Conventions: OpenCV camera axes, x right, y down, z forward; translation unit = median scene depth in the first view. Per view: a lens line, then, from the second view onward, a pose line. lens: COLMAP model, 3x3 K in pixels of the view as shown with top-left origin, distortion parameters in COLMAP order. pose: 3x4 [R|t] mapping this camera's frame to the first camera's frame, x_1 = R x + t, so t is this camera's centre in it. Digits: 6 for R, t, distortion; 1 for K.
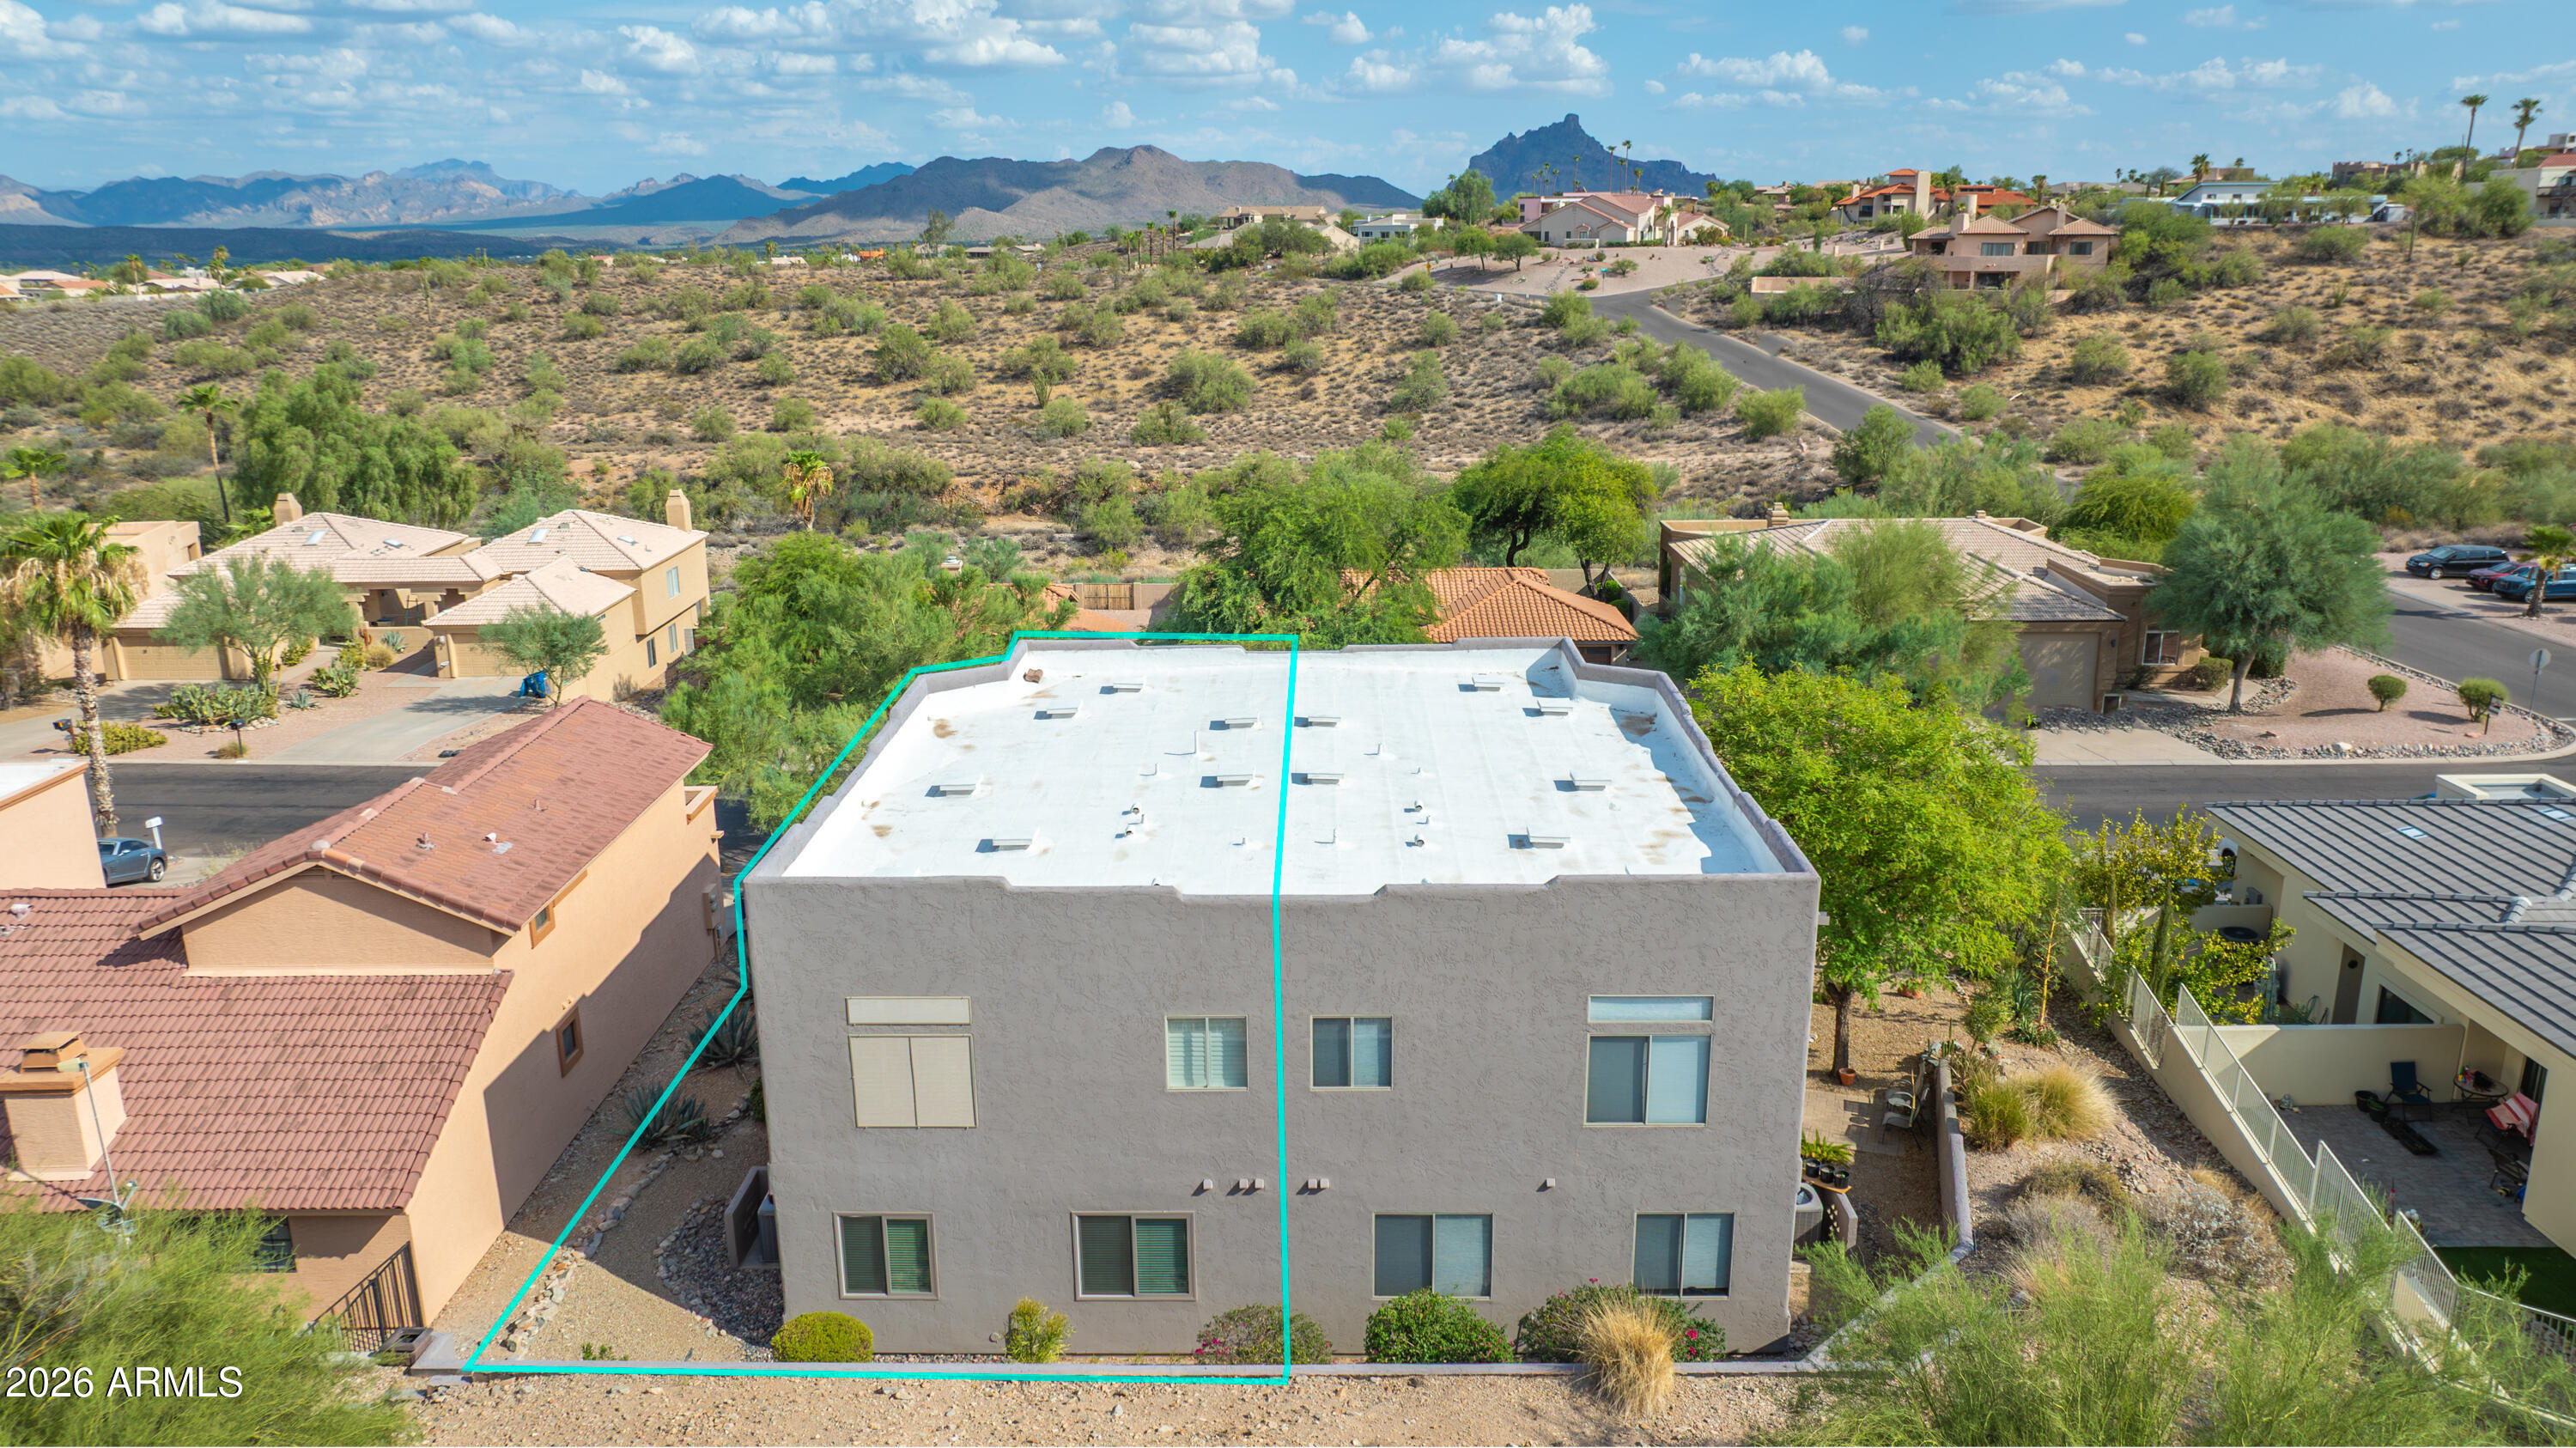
lens RADIAL K [[1783.9, 0, 1302.5], [0, 1783.9, 724.6], [0, 0, 1]] dist [-0.031345, 0.026830]
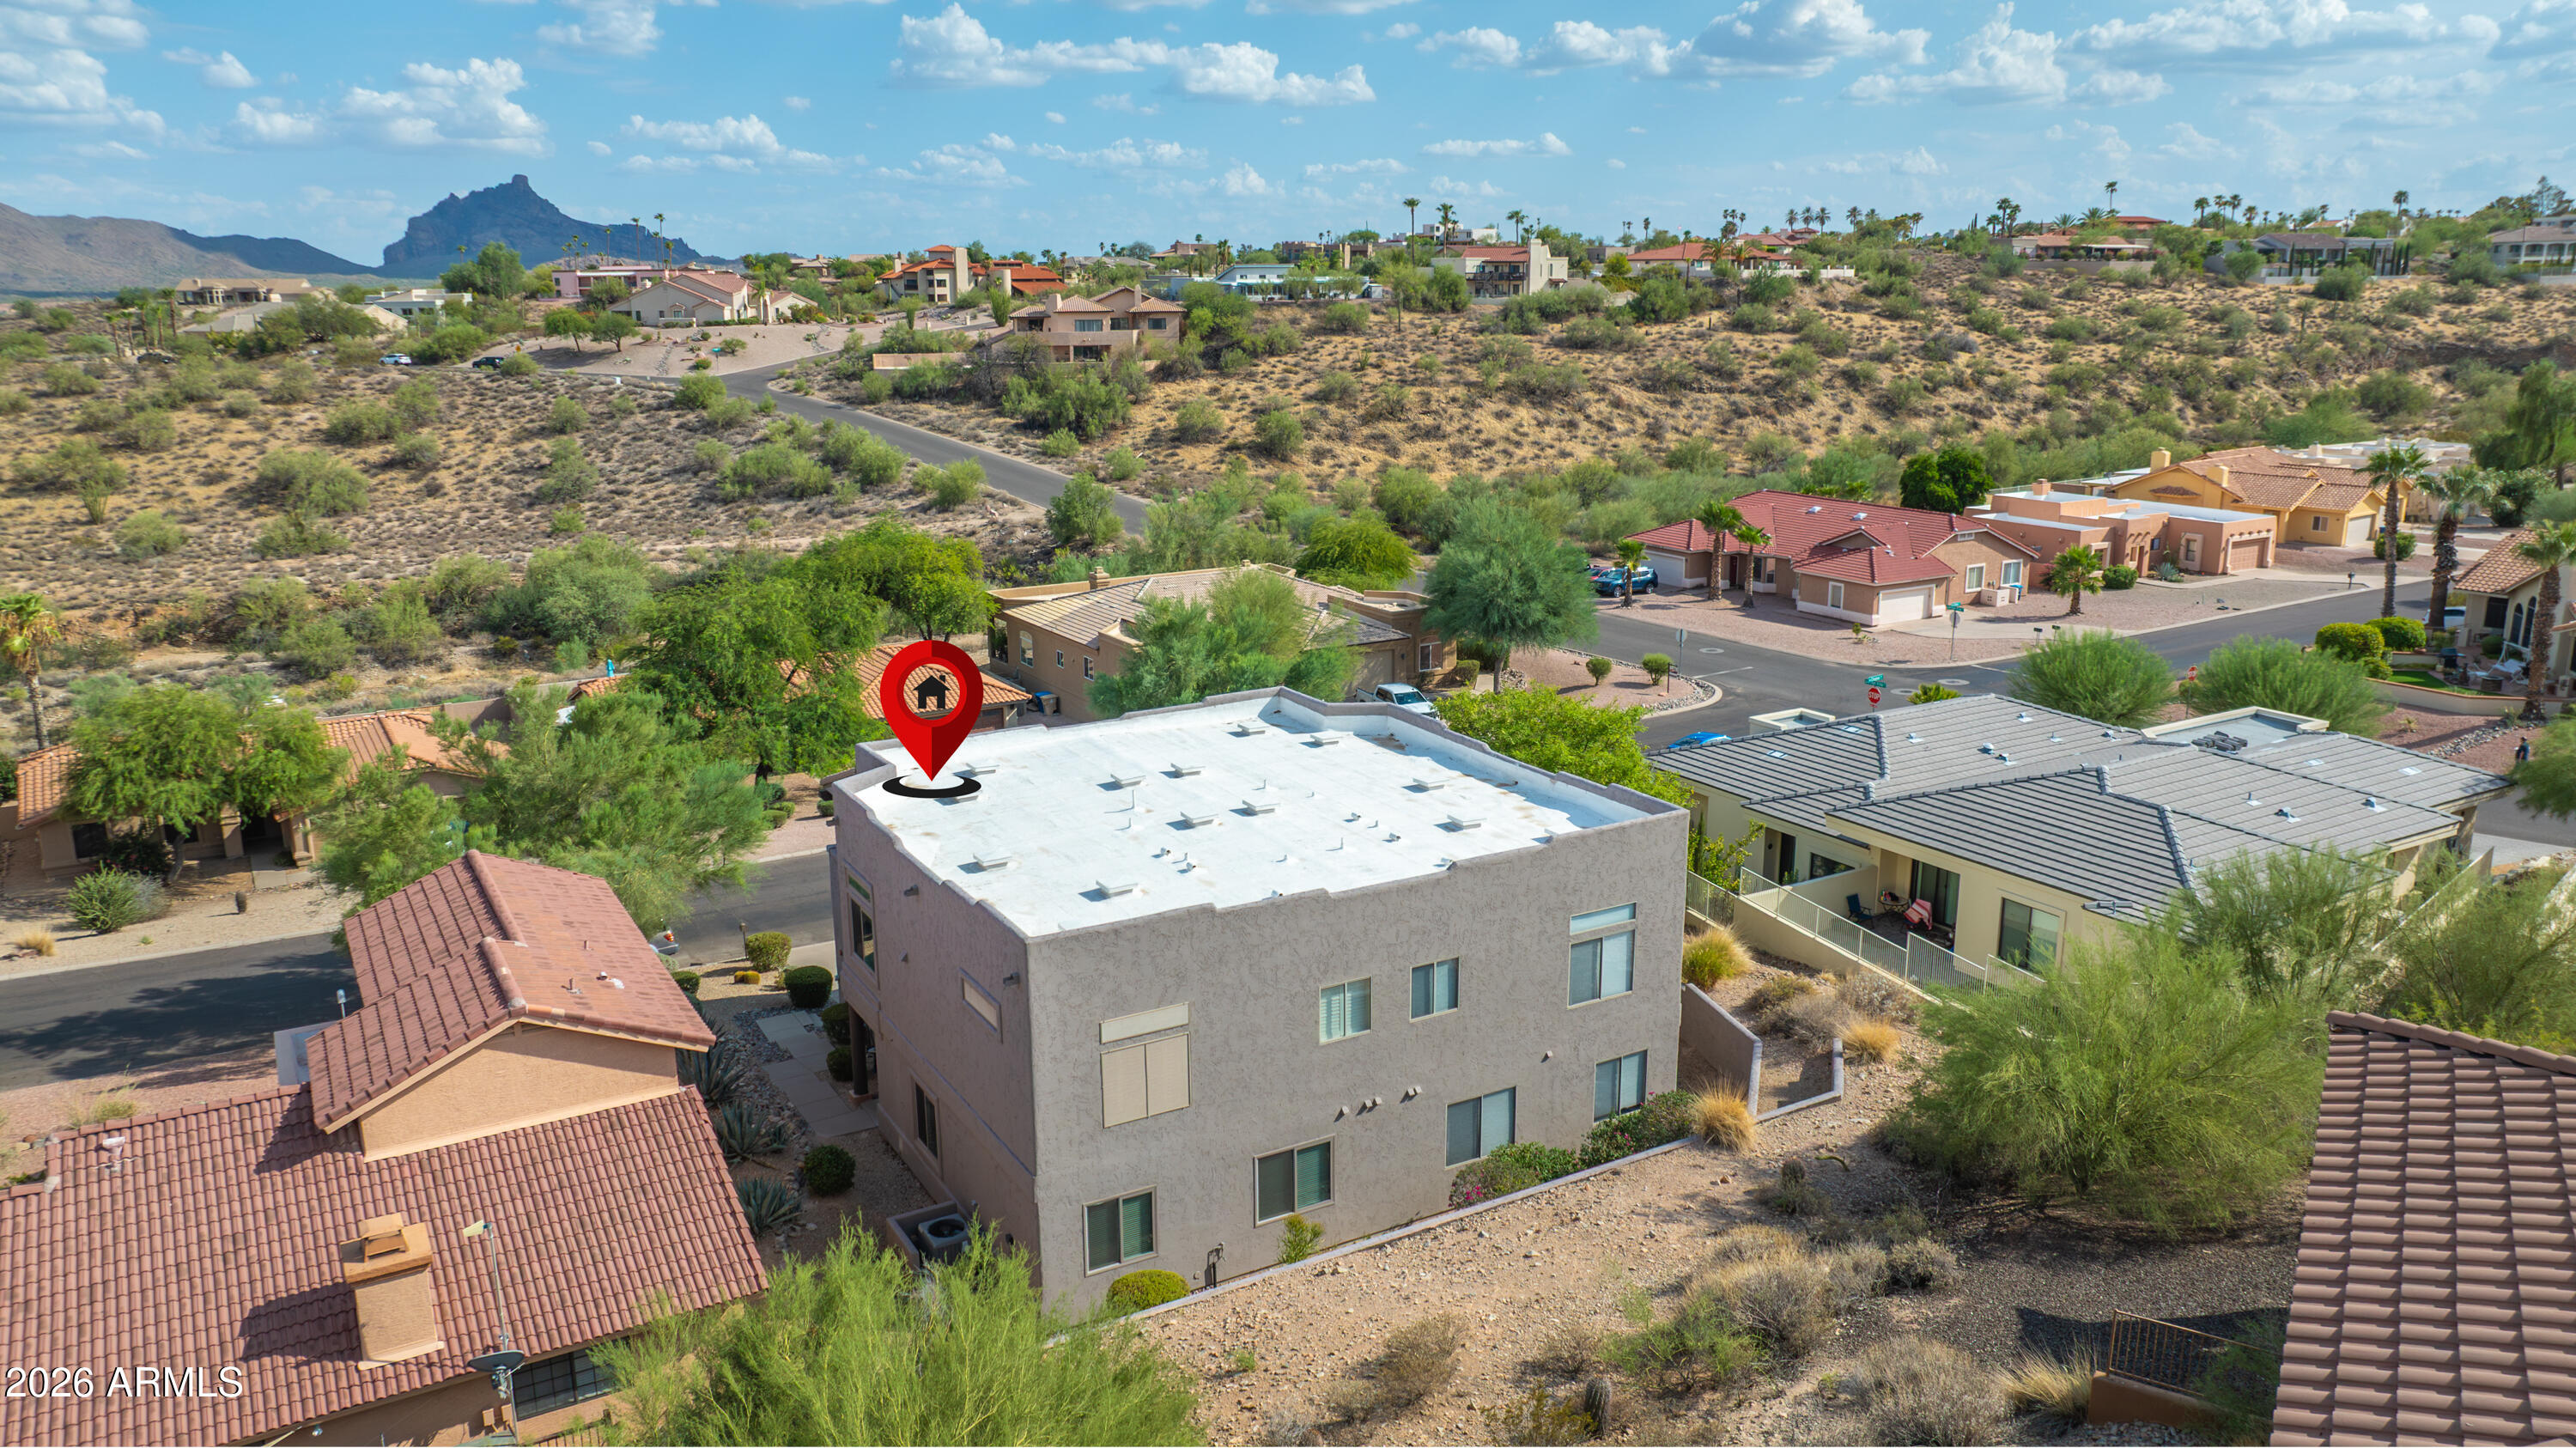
lens RADIAL K [[1783.9, 0, 1279.5], [0, 1783.9, 734.8], [0, 0, 1]] dist [-0.031345, 0.026830]
pose [[0.860750, -0.123108, 0.493917, -0.108546], [0.137105, 0.990525, 0.007955, -0.005658], [-0.490216, 0.060871, 0.869473, -0.023022]]
